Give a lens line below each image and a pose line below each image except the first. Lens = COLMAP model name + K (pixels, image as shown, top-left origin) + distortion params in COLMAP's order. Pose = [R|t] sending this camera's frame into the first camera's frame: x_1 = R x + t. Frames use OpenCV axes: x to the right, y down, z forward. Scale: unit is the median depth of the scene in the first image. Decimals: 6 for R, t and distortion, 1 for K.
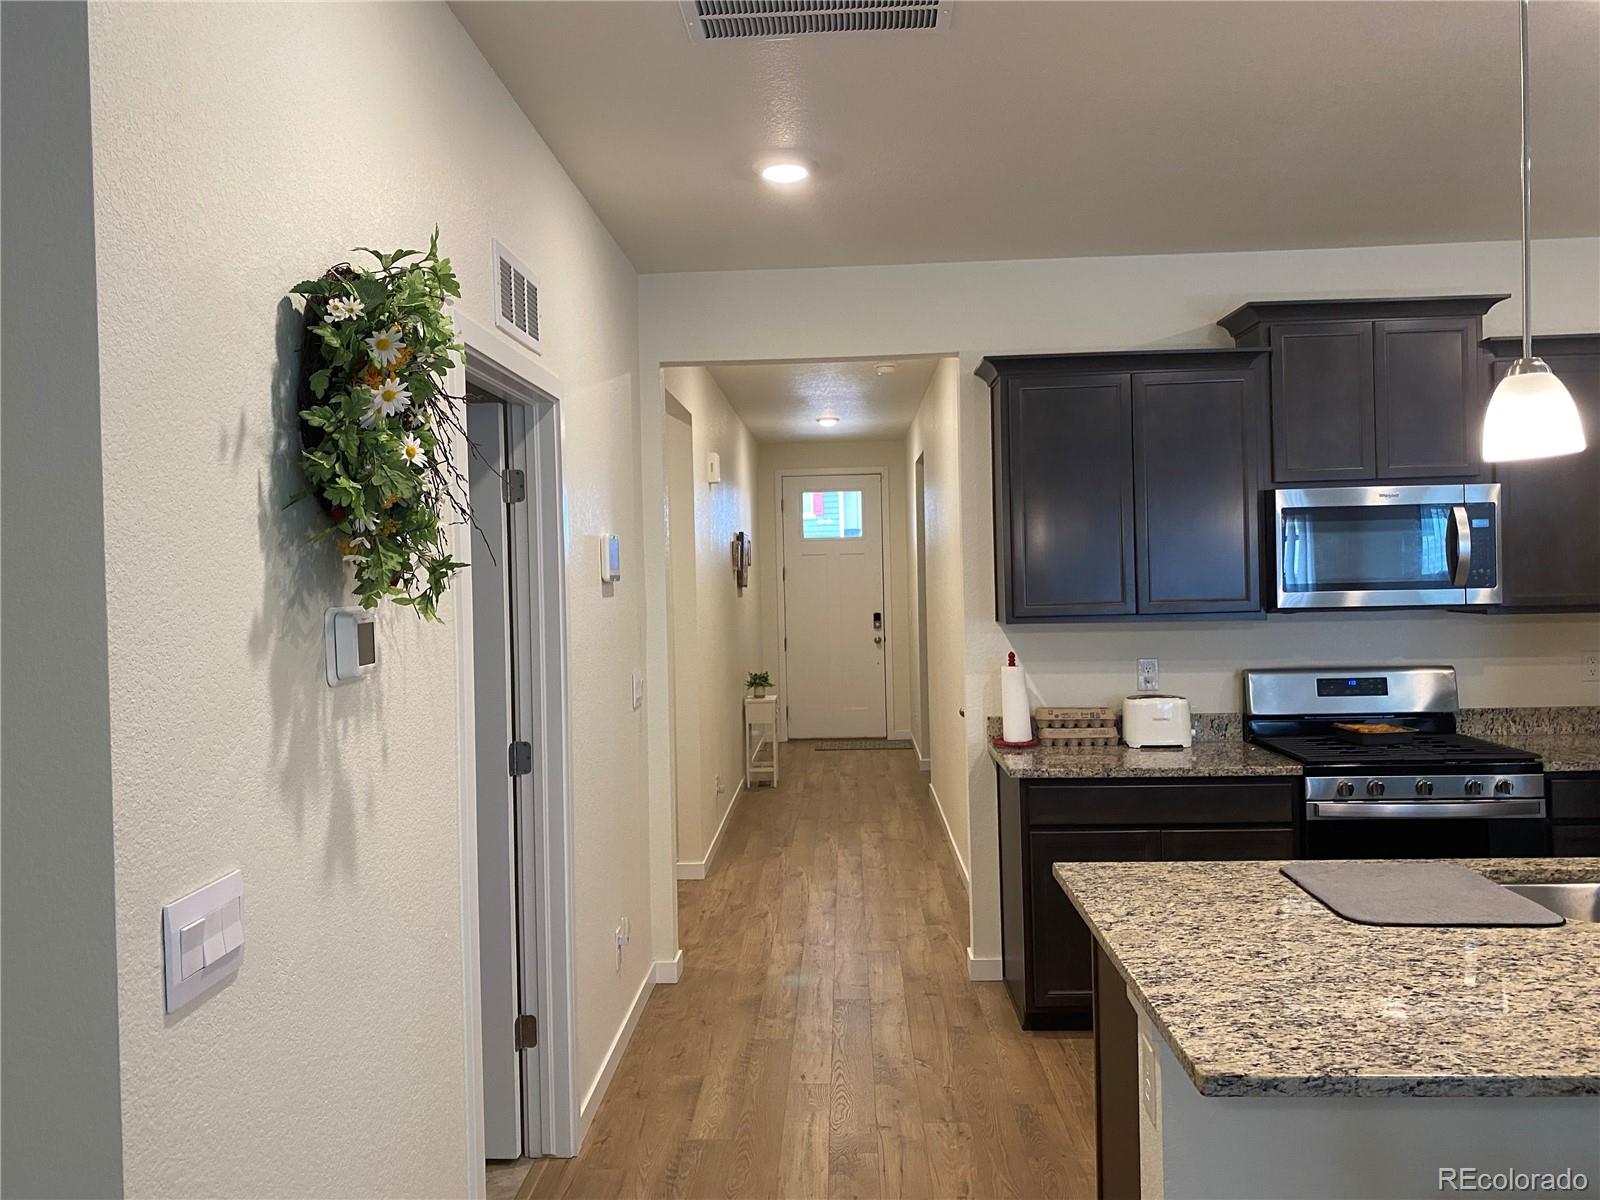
lens RADIAL K [[1221.6, 0, 795.5], [0, 1221.6, 592.0], [0, 0, 1]] dist [0.052777, -0.057832]
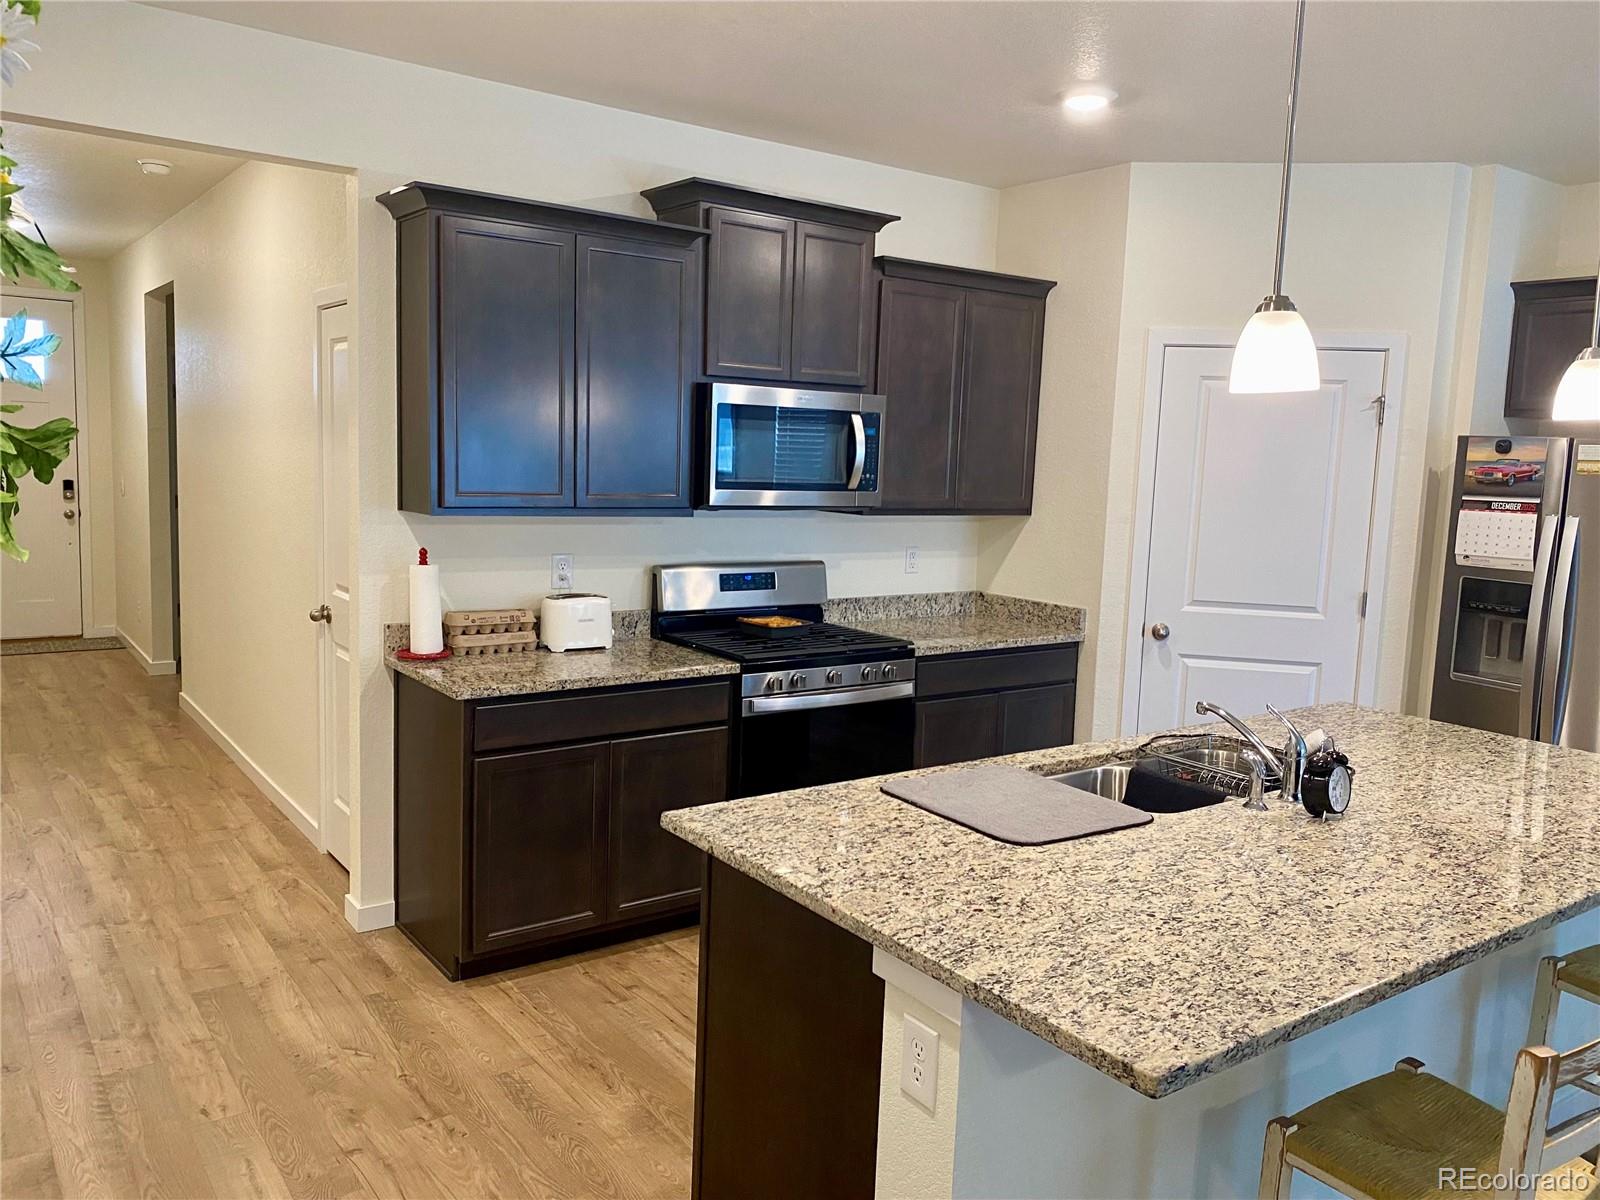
lens RADIAL K [[1221.6, 0, 794.5], [0, 1221.6, 584.1], [0, 0, 1]] dist [0.052777, -0.057832]
pose [[0.785541, -0.019157, 0.618513, -0.158500], [-0.042508, 0.995489, 0.084819, -0.009580], [-0.617348, -0.092921, 0.781183, 0.191680]]
